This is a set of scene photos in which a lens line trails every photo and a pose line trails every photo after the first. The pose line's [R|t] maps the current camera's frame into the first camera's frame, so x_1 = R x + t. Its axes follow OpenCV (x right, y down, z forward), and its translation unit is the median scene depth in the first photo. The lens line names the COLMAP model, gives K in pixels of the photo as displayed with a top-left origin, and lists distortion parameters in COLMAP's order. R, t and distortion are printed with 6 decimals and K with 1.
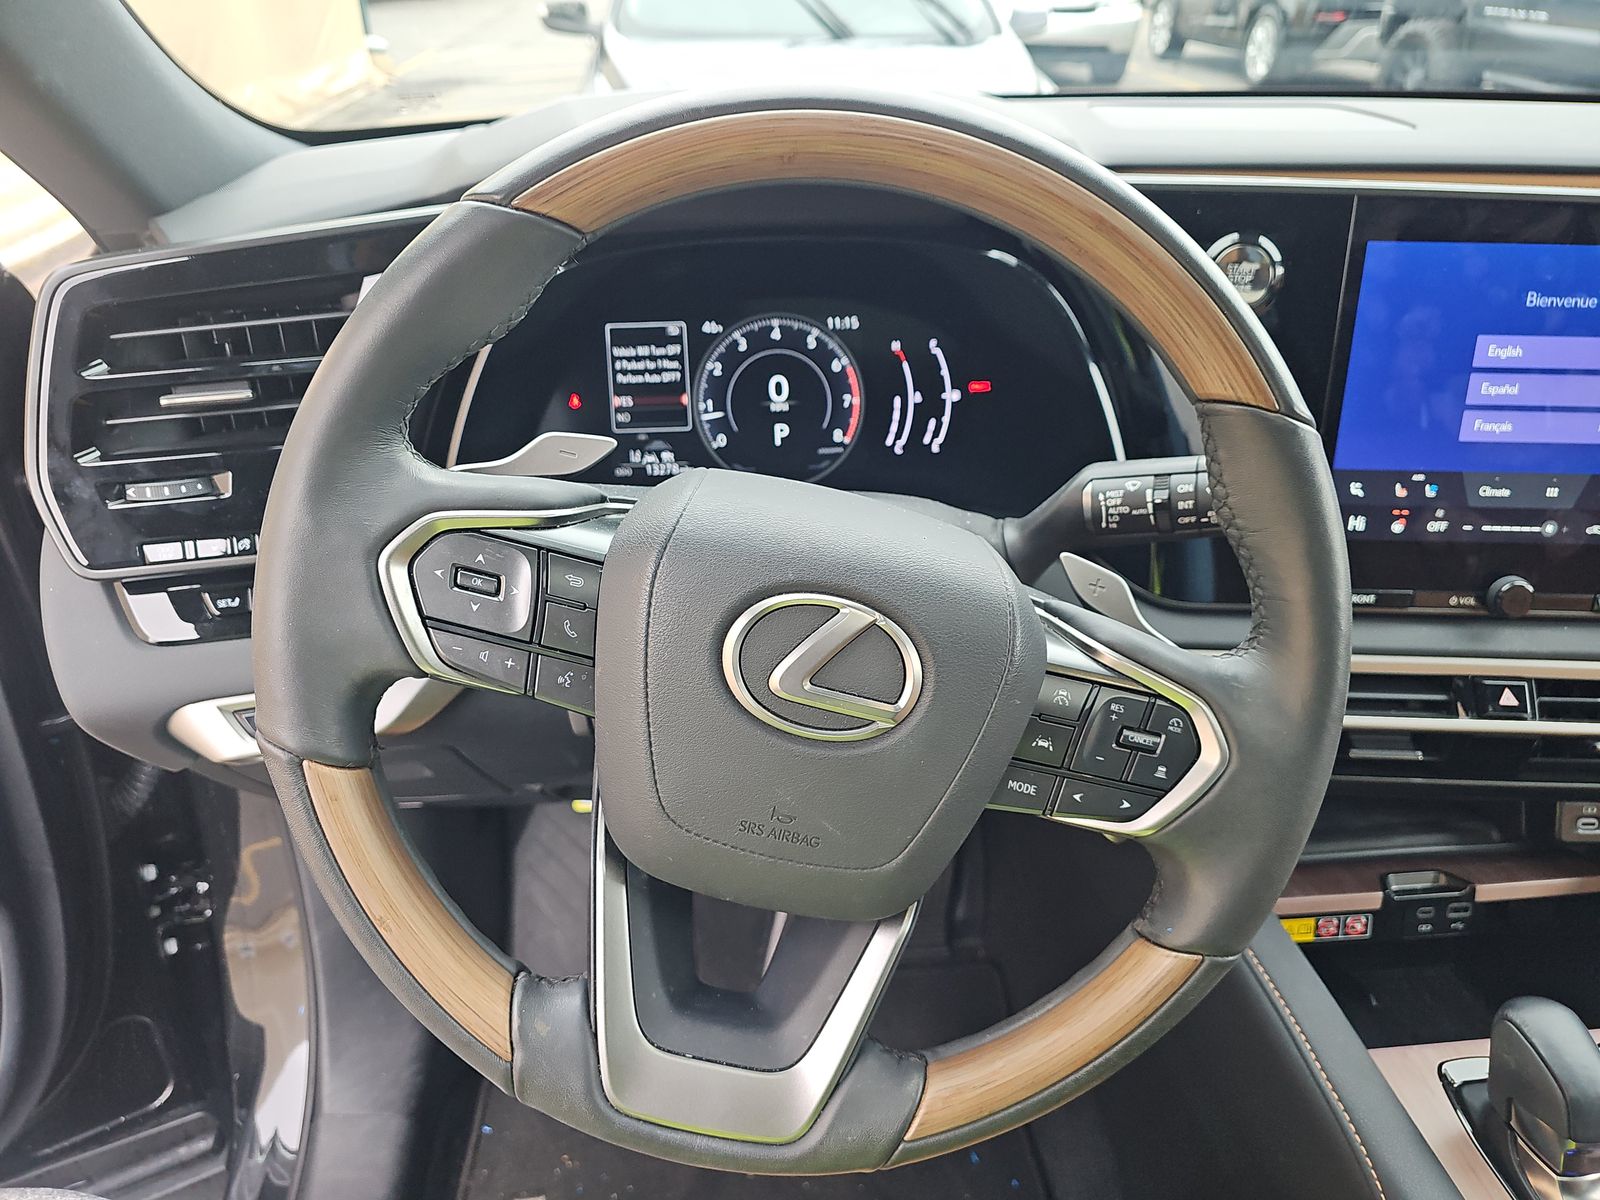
lens RADIAL K [[1010.3, 0, 795.3], [0, 1010.3, 620.3], [0, 0, 1]] dist [0.017190, -0.024917]
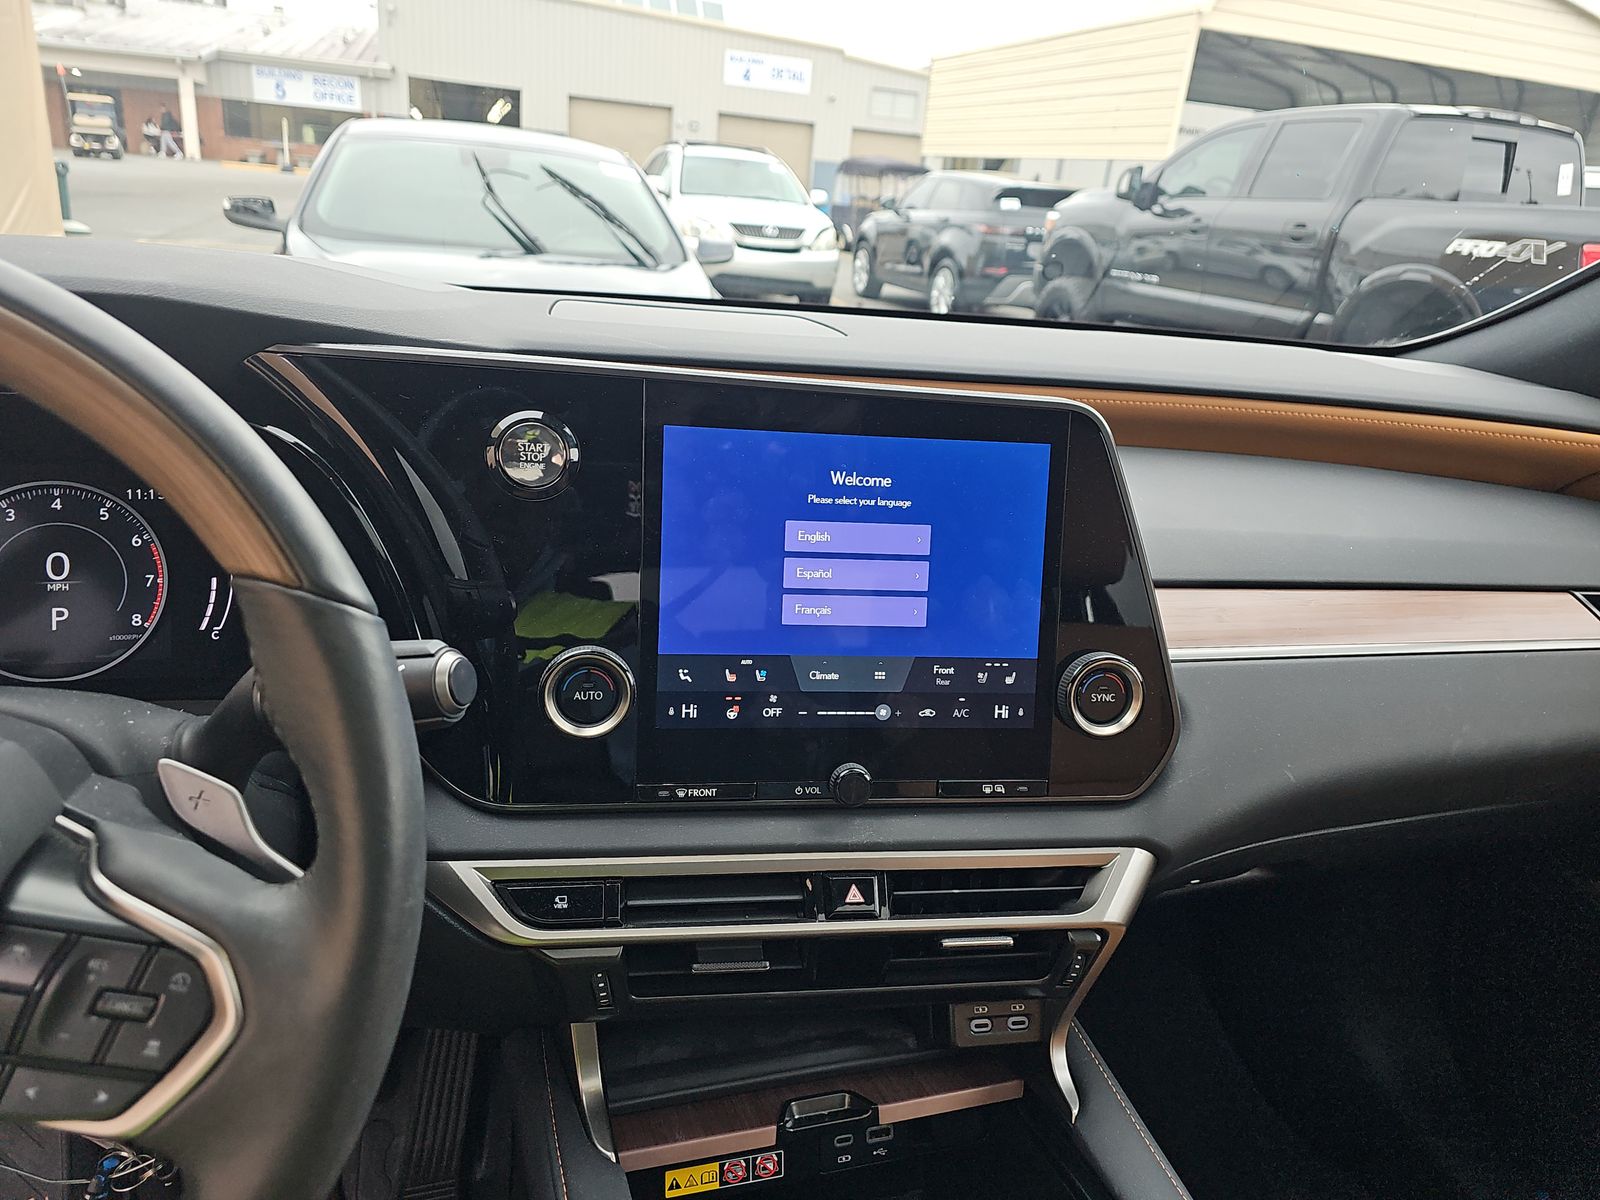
lens RADIAL K [[1010.3, 0, 795.3], [0, 1010.3, 620.3], [0, 0, 1]] dist [0.017190, -0.024917]
pose [[0.977435, -0.000744, 0.211235, 0.413237], [0.040289, 0.982294, -0.182965, -0.002987], [-0.207359, 0.187347, 0.960158, 0.060961]]
